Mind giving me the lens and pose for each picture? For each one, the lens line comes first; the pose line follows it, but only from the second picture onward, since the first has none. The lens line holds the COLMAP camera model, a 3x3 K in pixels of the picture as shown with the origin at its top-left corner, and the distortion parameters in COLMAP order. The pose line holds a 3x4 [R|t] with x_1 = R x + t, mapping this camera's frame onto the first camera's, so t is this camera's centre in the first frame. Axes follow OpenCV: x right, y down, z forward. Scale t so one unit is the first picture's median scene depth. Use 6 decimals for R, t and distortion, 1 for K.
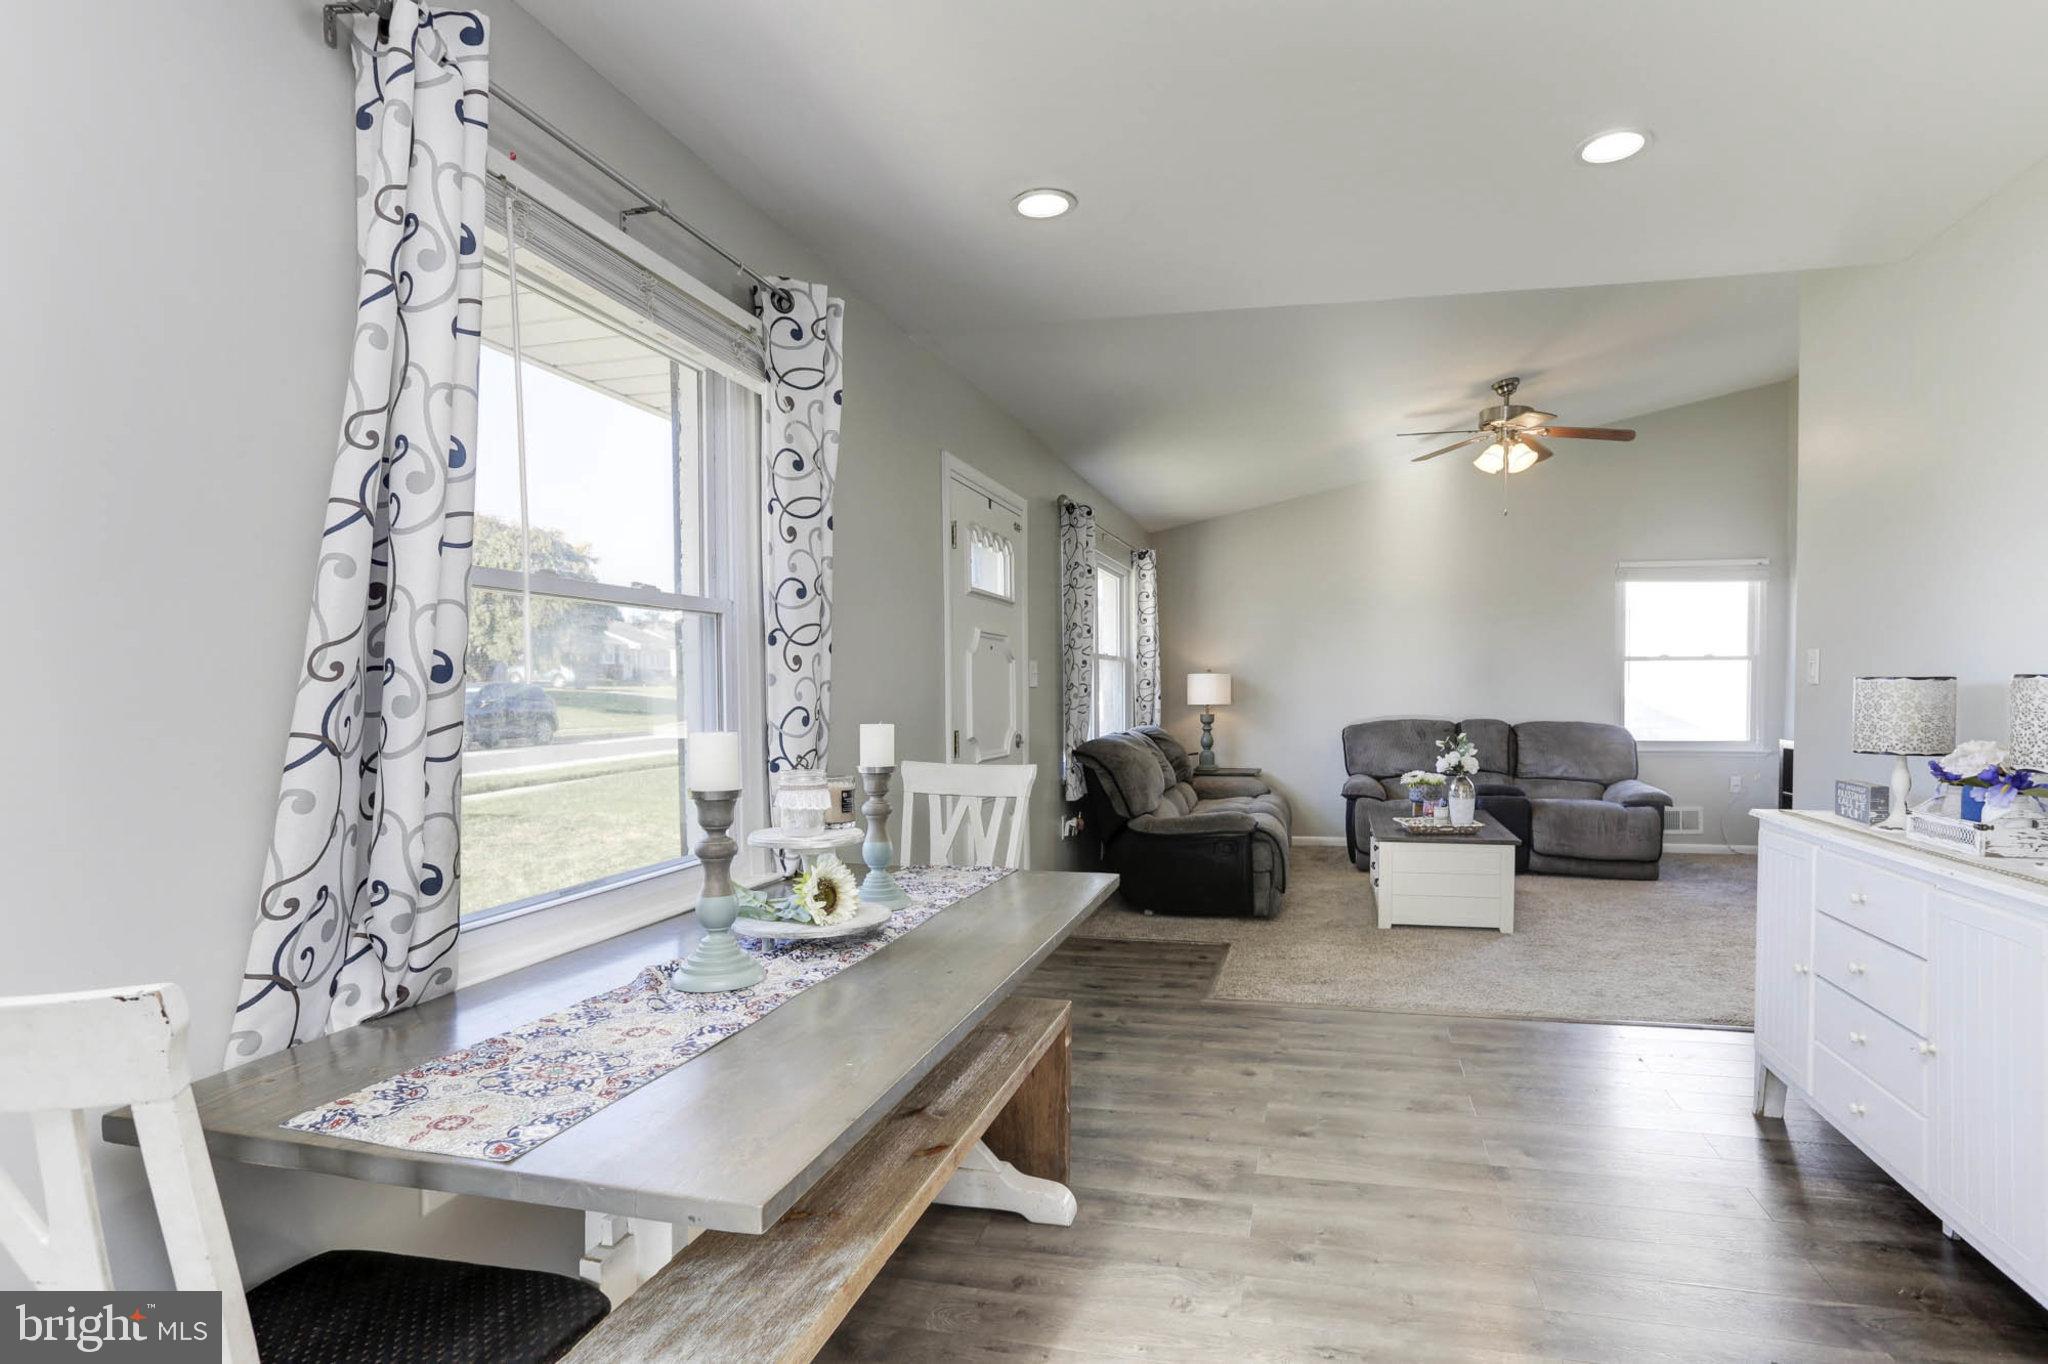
lens RADIAL K [[1043.2, 0, 1129.6], [0, 1043.2, 705.9], [0, 0, 1]] dist [-0.004119, -0.000145]
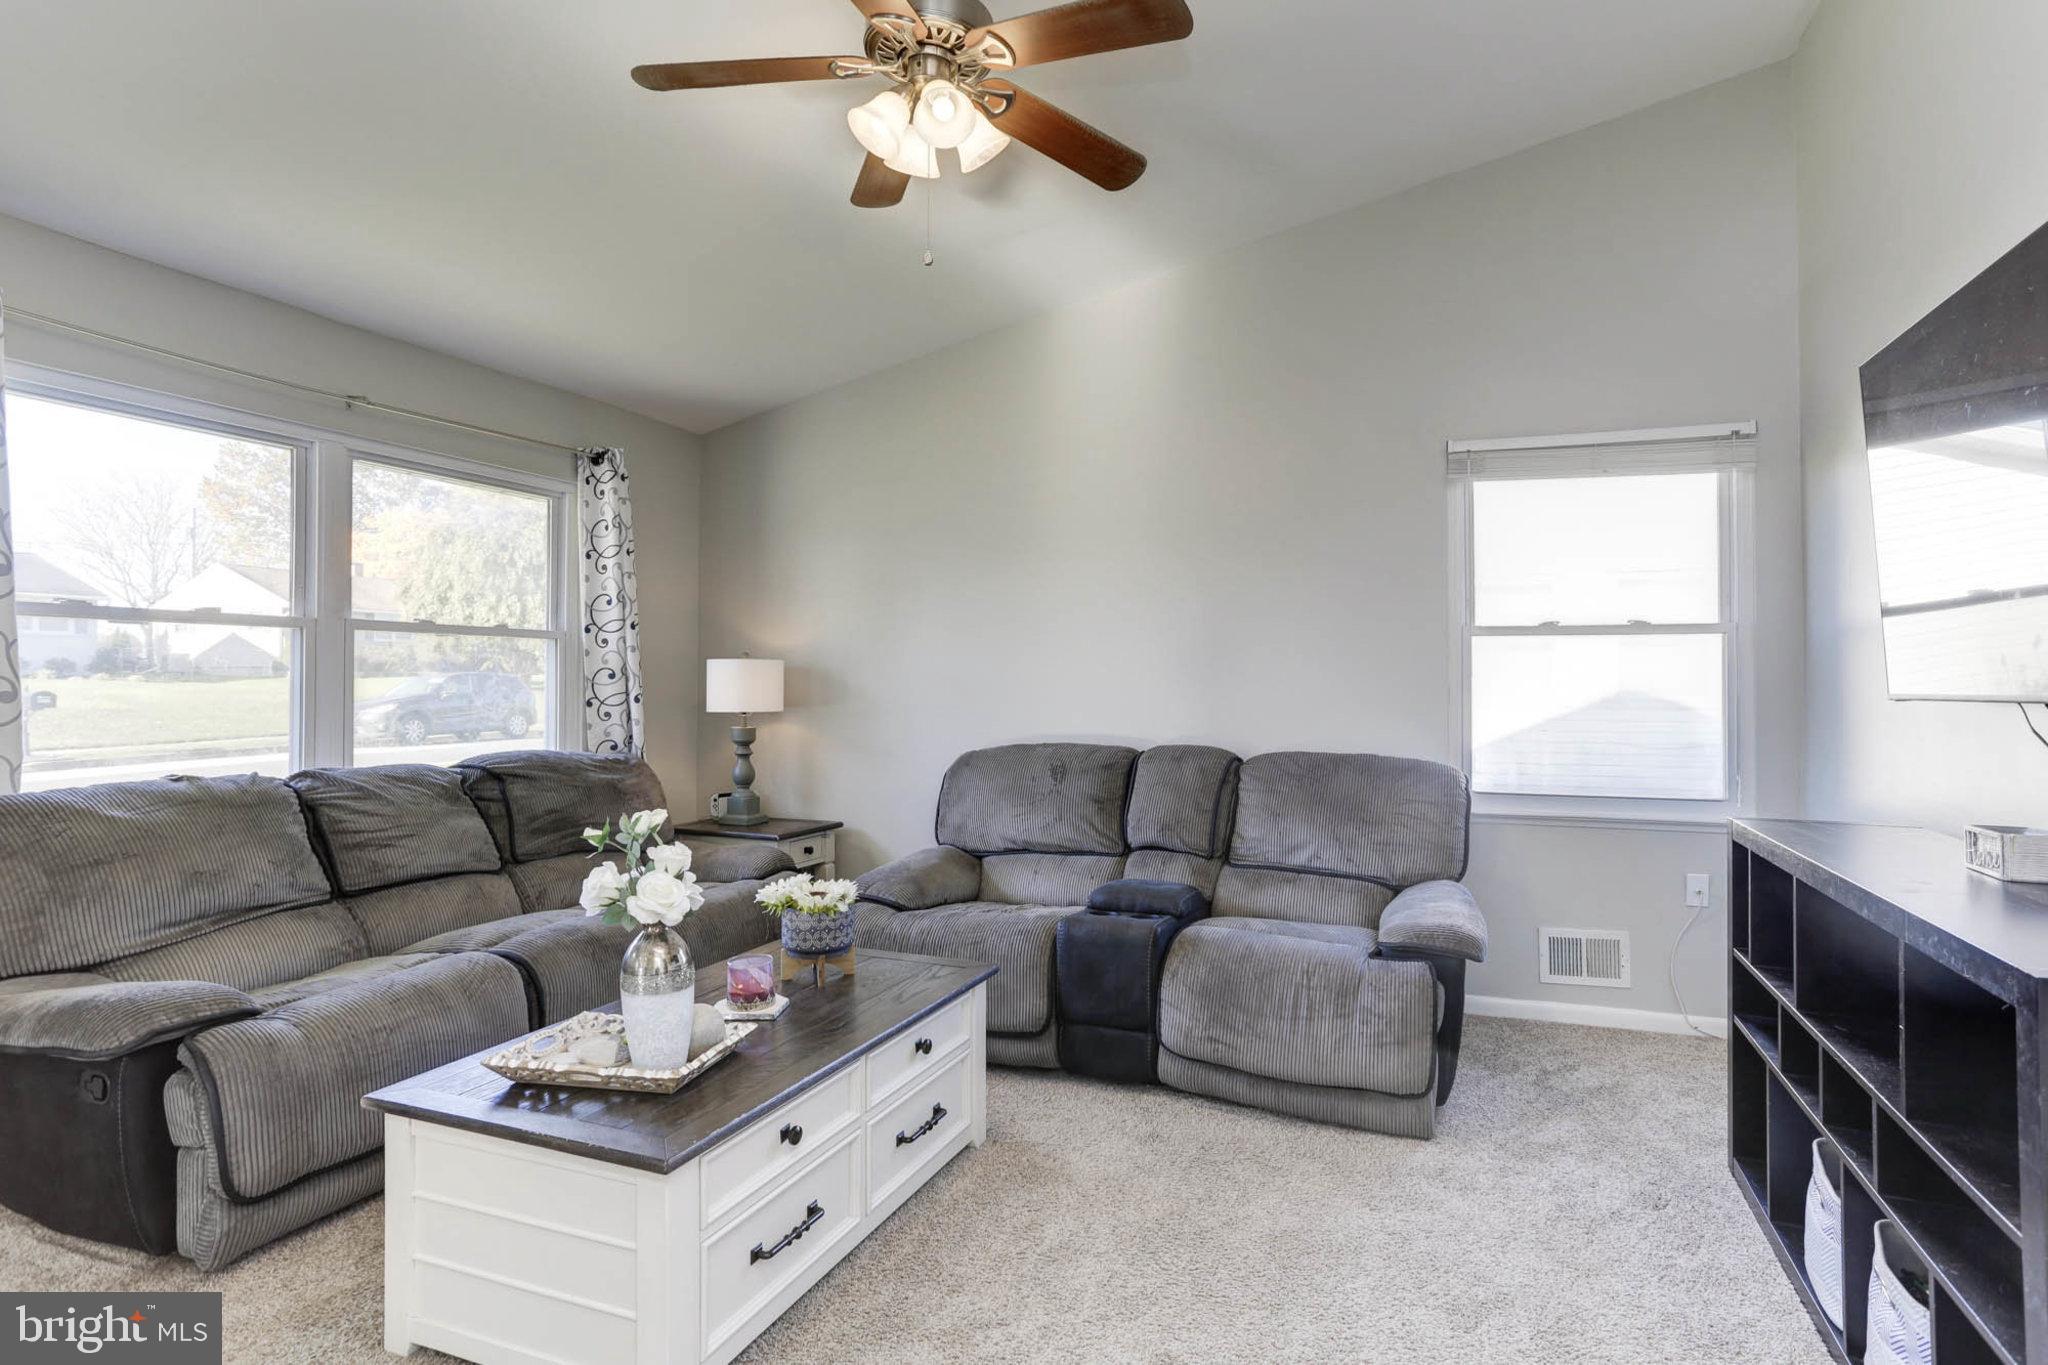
lens RADIAL K [[1033.7, 0, 1068.7], [0, 1033.7, 667.9], [0, 0, 1]] dist [-0.024049, 0.000529]
pose [[0.985820, 0.002612, -0.167786, 0.513981], [-0.008393, 0.999395, -0.033752, -0.011748], [0.167597, 0.034682, 0.985245, 0.664351]]
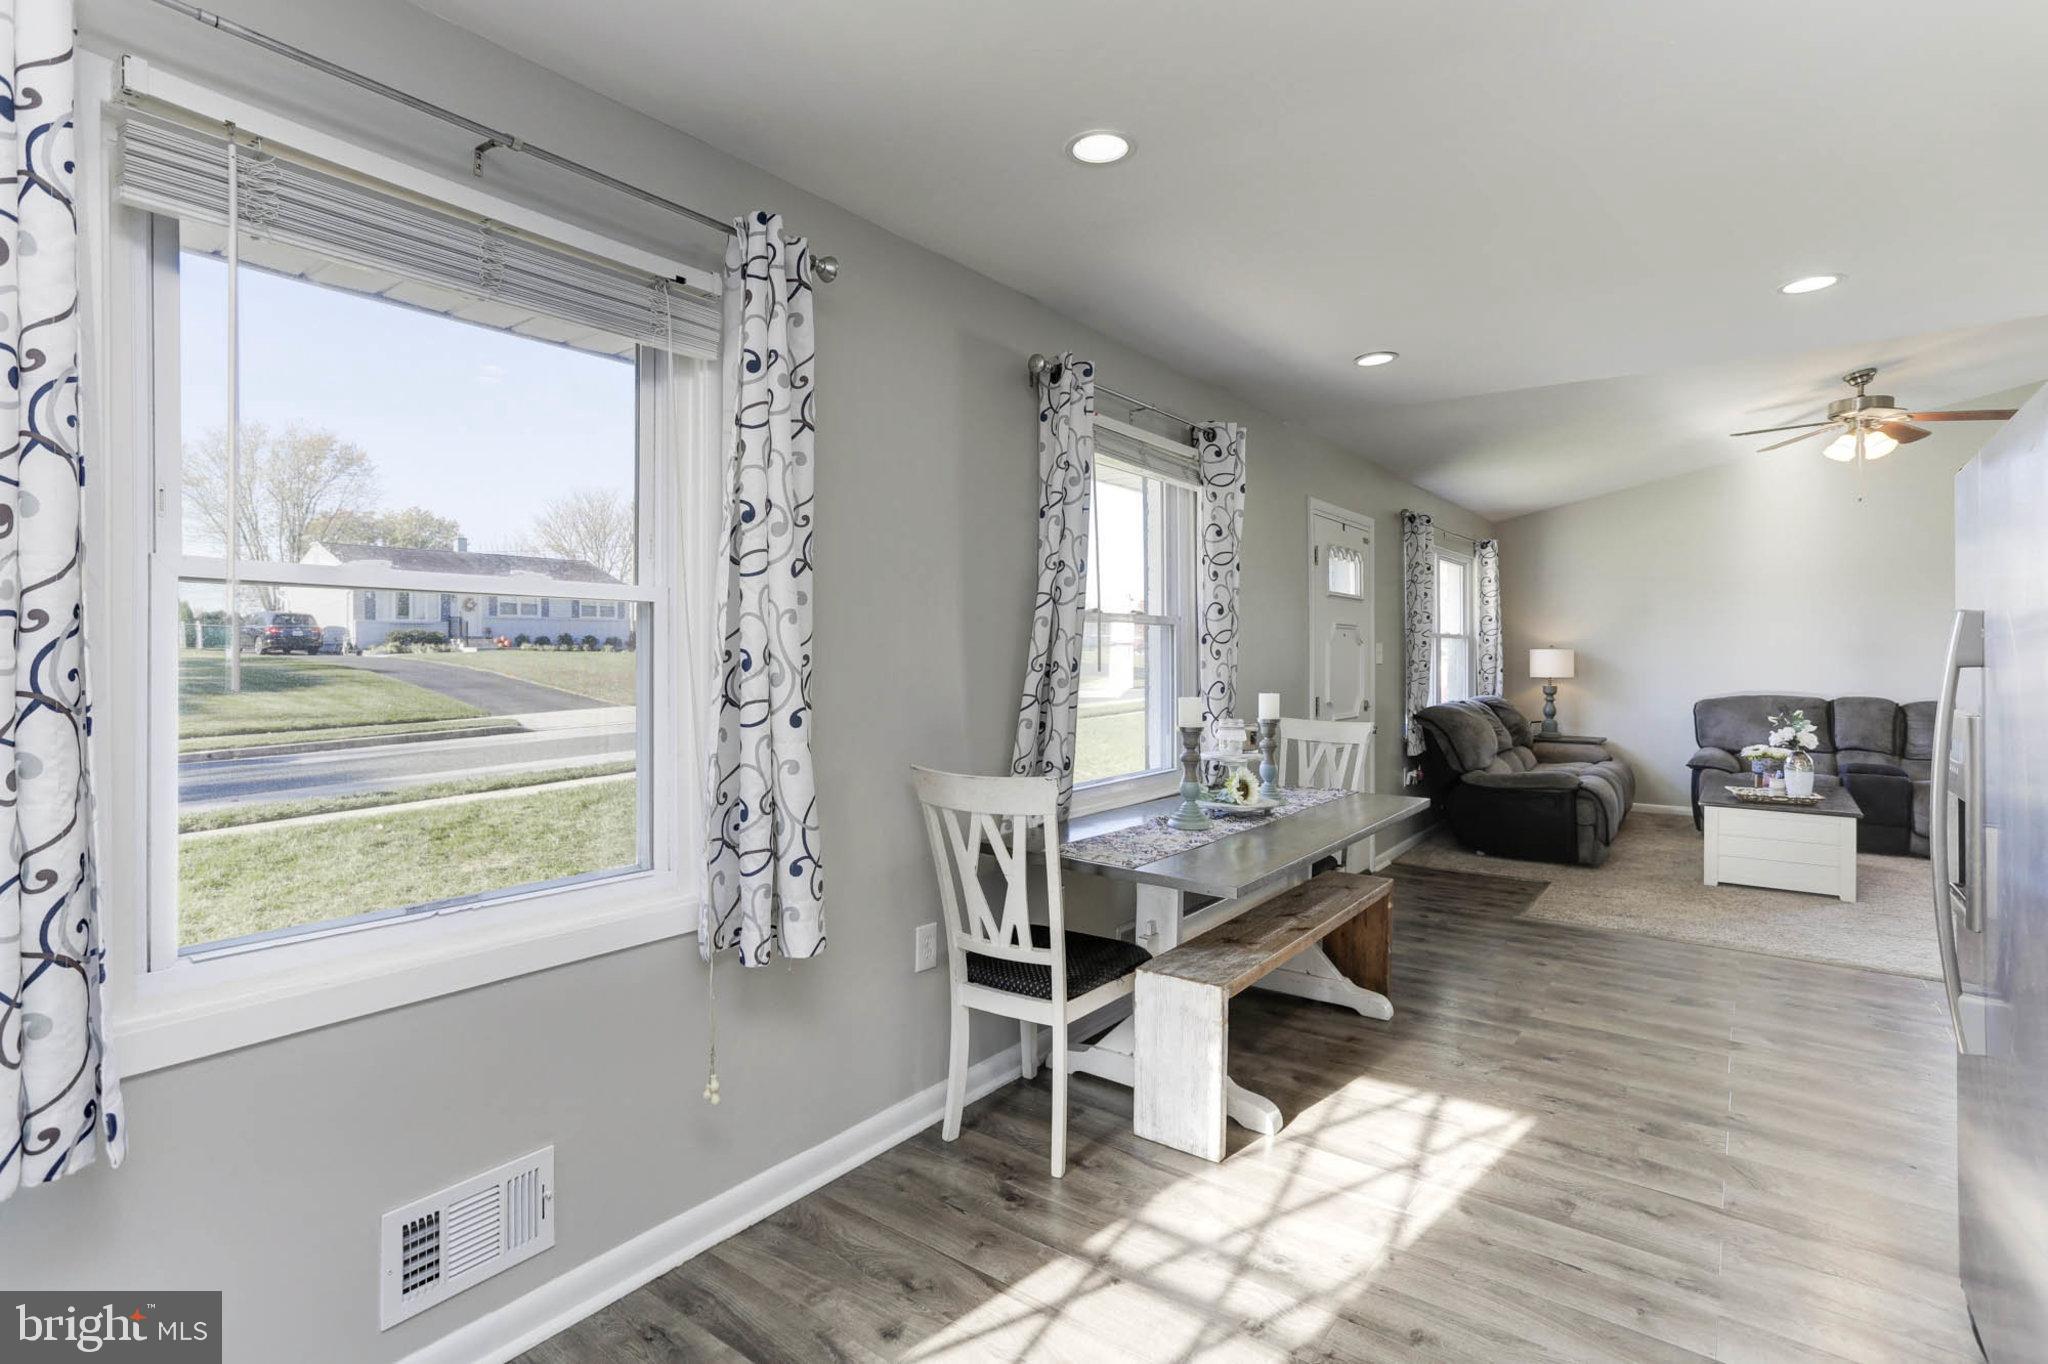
lens RADIAL K [[982.2, 0, 994.3], [0, 982.2, 643.9], [0, 0, 1]] dist [-0.076396, 0.040641]
pose [[0.885391, 0.002587, -0.464839, 0.039276], [-0.014164, 0.999670, -0.021416, -0.009440], [0.464630, 0.025546, 0.885136, -0.245008]]
